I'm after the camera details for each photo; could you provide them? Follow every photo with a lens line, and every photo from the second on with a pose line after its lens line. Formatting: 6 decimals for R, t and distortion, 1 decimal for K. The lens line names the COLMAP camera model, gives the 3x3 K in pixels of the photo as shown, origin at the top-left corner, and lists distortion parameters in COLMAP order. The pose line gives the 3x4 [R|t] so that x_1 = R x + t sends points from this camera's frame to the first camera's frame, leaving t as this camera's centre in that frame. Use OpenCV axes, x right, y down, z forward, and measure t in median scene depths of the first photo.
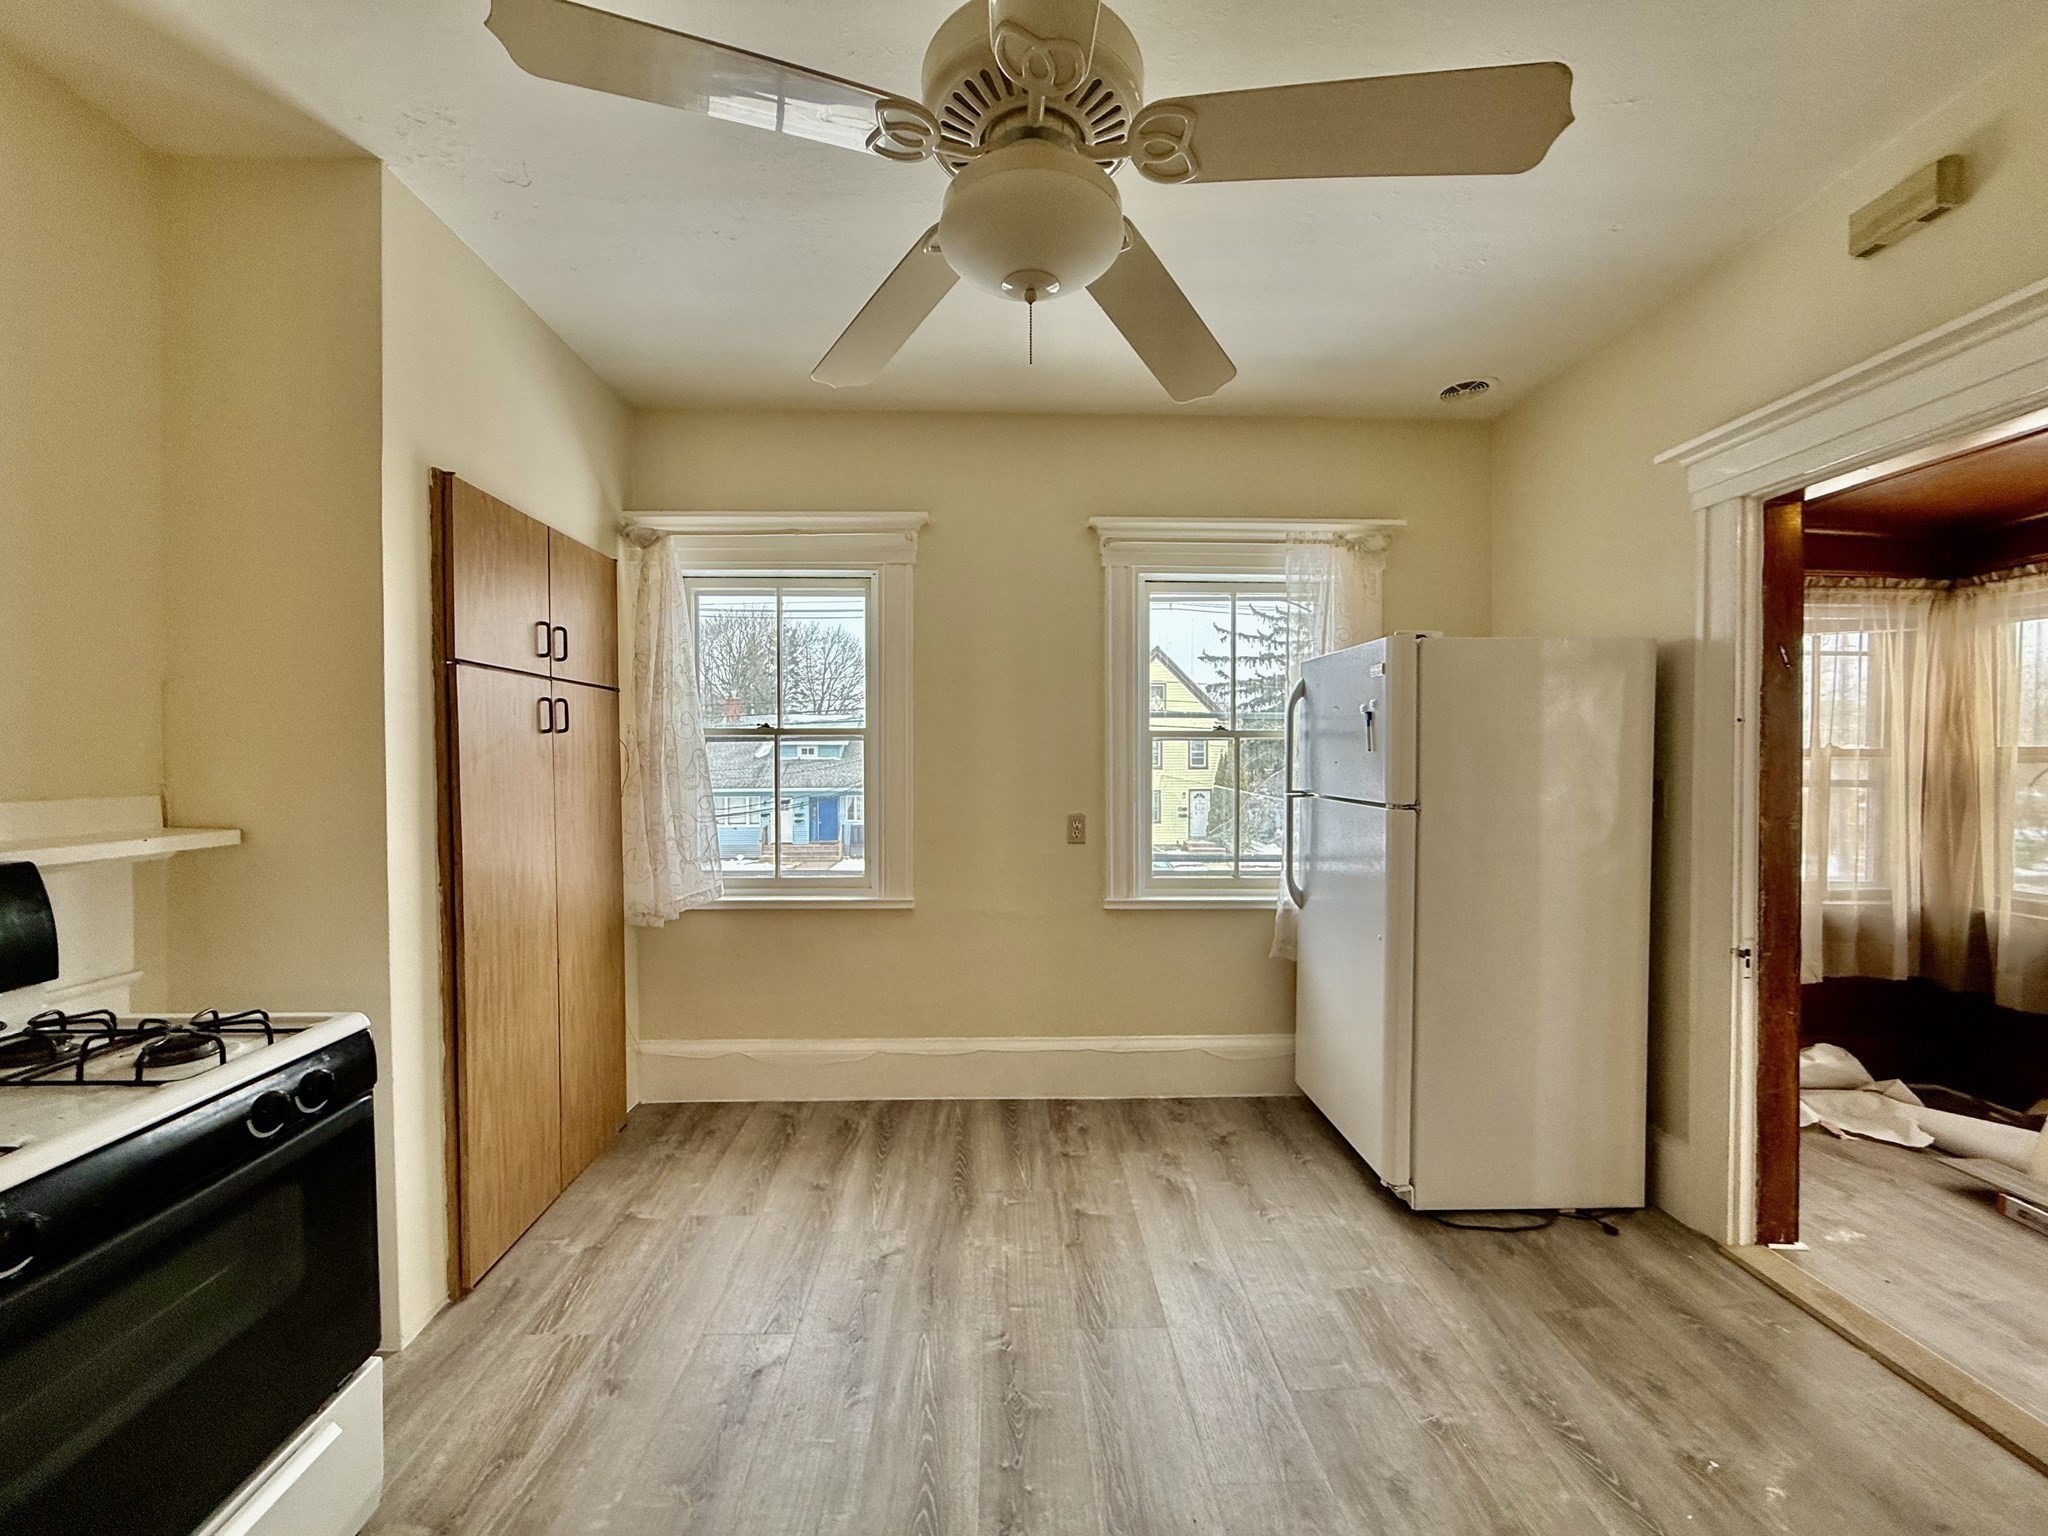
lens RADIAL K [[815.5, 0, 1022.5], [0, 815.5, 764.1], [0, 0, 1]] dist [-0.001011, 0.000349]
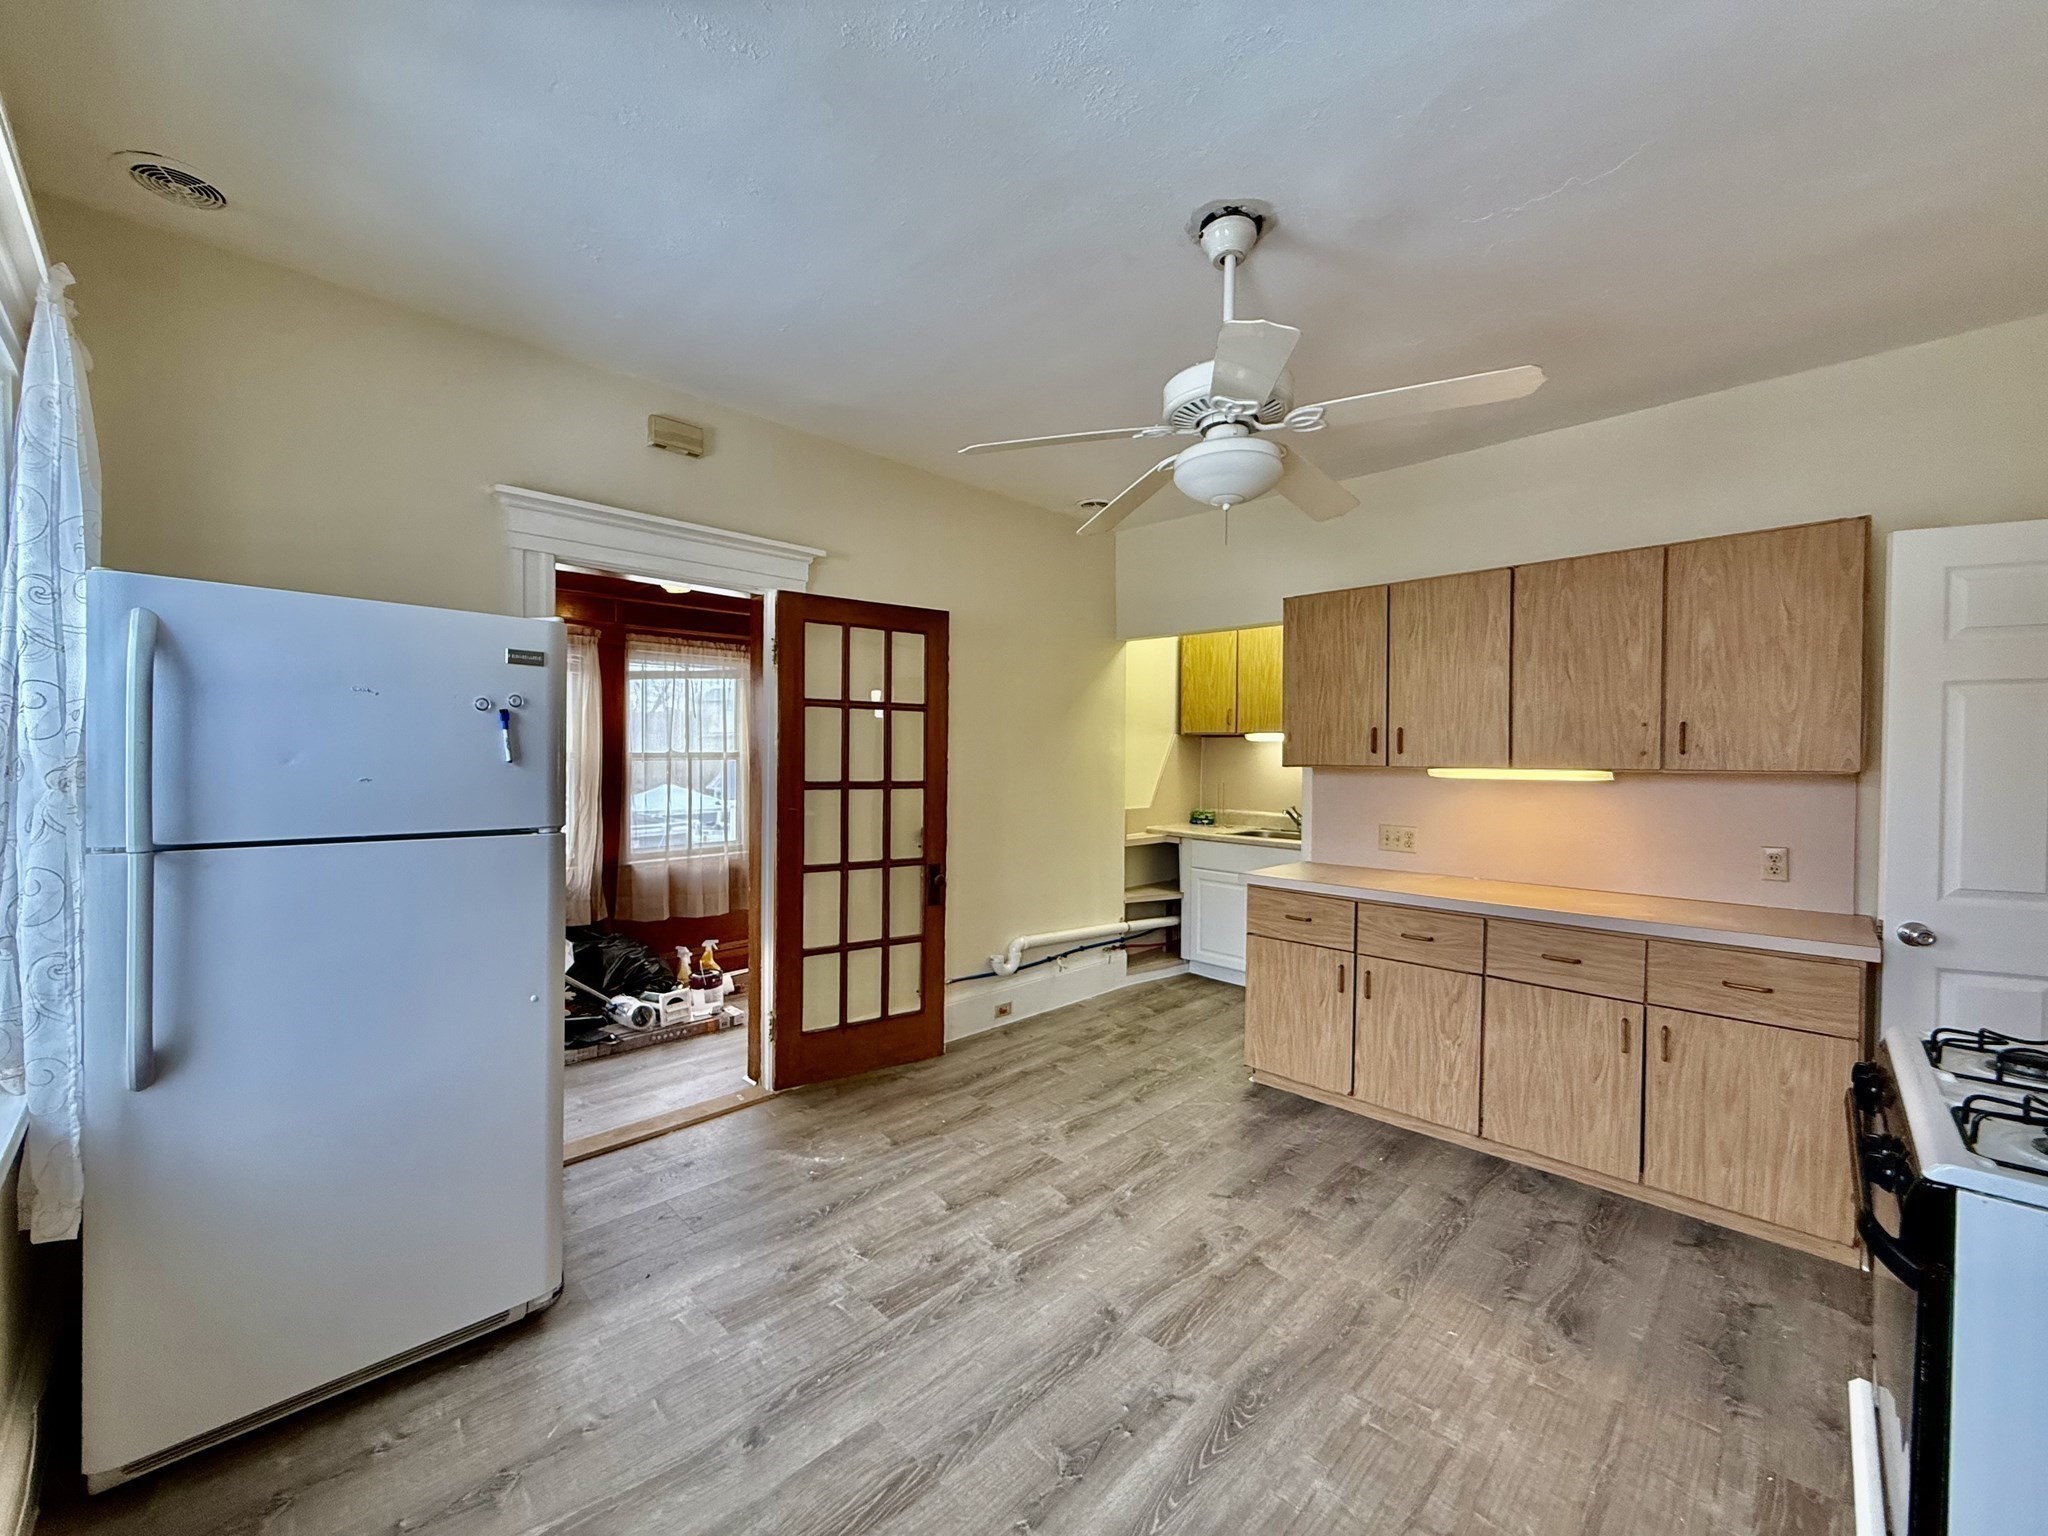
lens RADIAL K [[815.5, 0, 1016.5], [0, 815.5, 769.1], [0, 0, 1]] dist [-0.001011, 0.000349]
pose [[-0.690983, -0.013035, 0.722754, -0.597644], [0.001643, 0.999807, 0.019602, -0.029241], [-0.722869, 0.014732, -0.690828, 1.604802]]
